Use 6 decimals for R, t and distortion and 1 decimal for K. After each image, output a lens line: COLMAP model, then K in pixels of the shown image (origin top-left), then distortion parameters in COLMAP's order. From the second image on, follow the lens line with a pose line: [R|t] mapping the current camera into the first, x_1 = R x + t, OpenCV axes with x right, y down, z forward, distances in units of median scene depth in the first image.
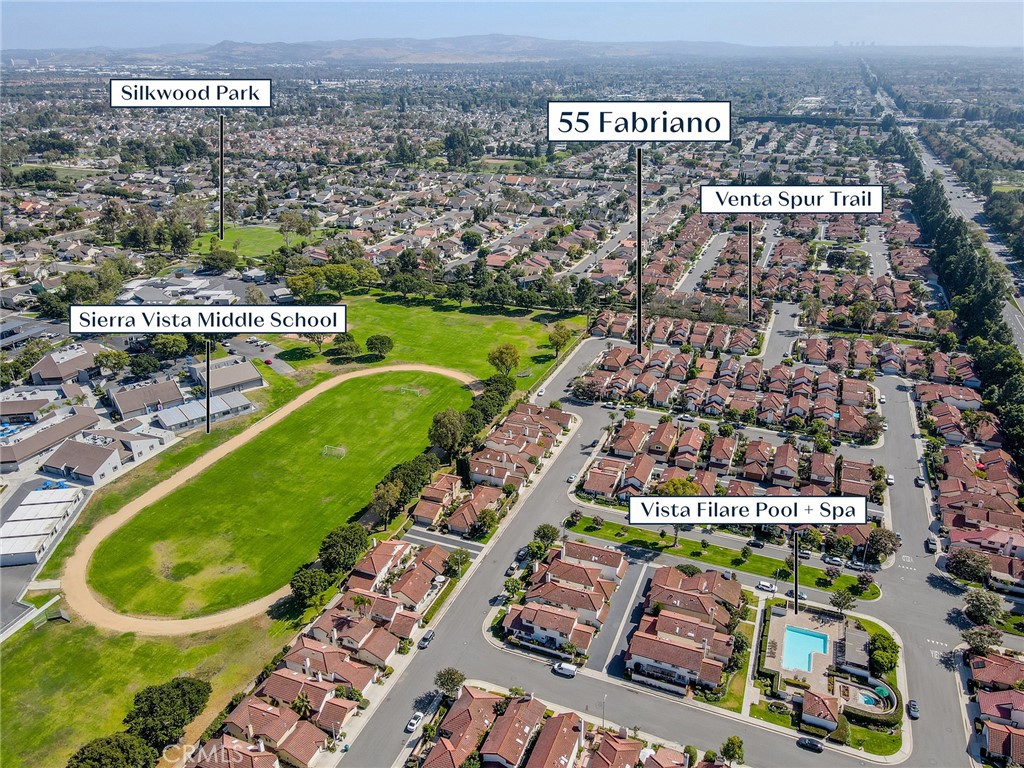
lens RADIAL K [[766.3, 0, 512.0], [0, 766.3, 384.0], [0, 0, 1]] dist [-0.017473, 0.075129]
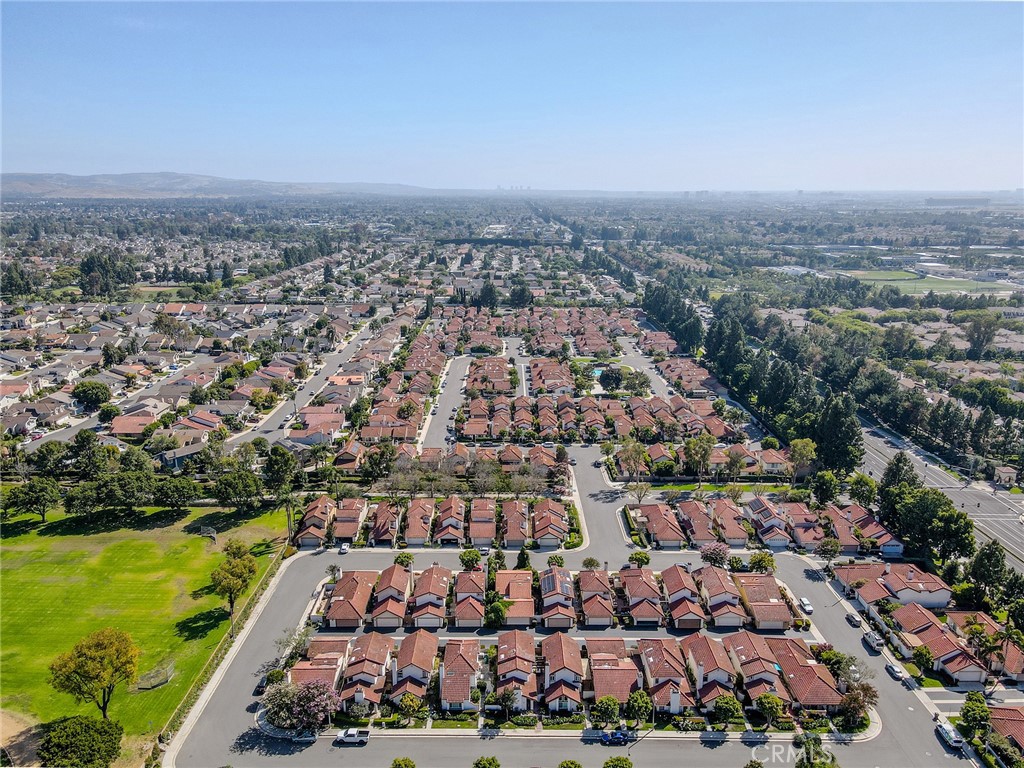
lens RADIAL K [[766.3, 0, 512.0], [0, 766.3, 384.0], [0, 0, 1]] dist [-0.017473, 0.075129]
pose [[0.925861, -0.083309, 0.368566, 0.034800], [0.143341, 0.979922, -0.138585, -0.054780], [-0.349621, 0.181141, 0.919213, 0.272254]]
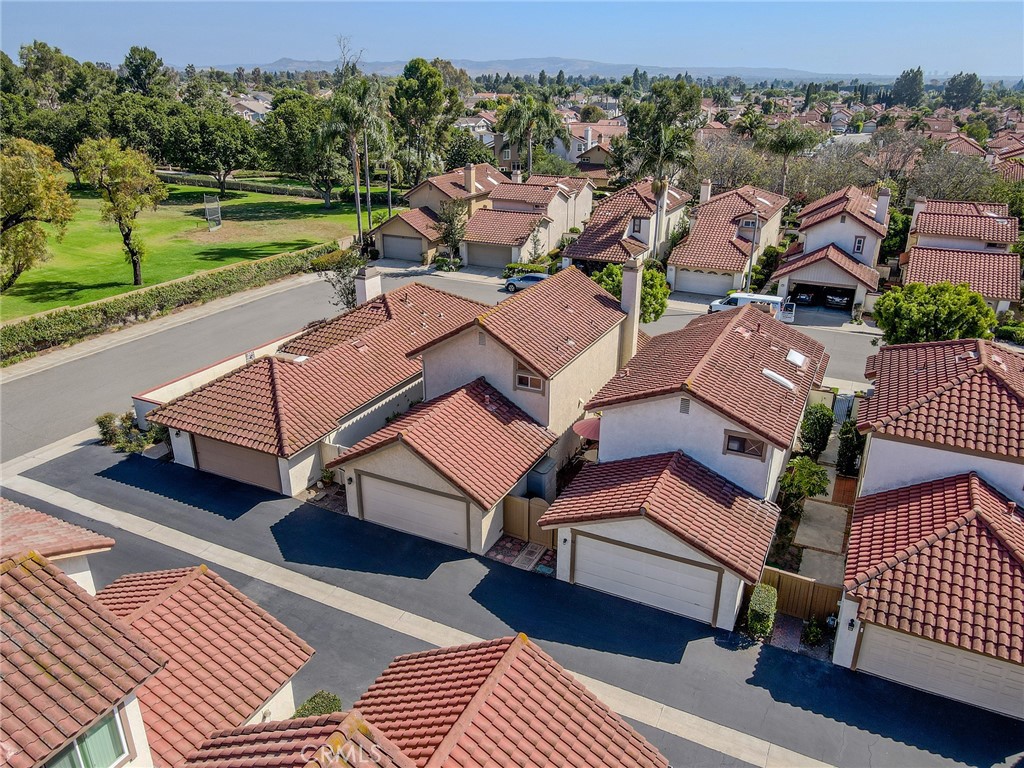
lens RADIAL K [[766.3, 0, 512.0], [0, 766.3, 384.0], [0, 0, 1]] dist [-0.017473, 0.075129]
pose [[0.997220, 0.043324, -0.060621, 0.104288], [-0.045297, 0.998475, -0.031558, -0.017725], [0.059162, 0.034216, 0.997662, 0.539803]]
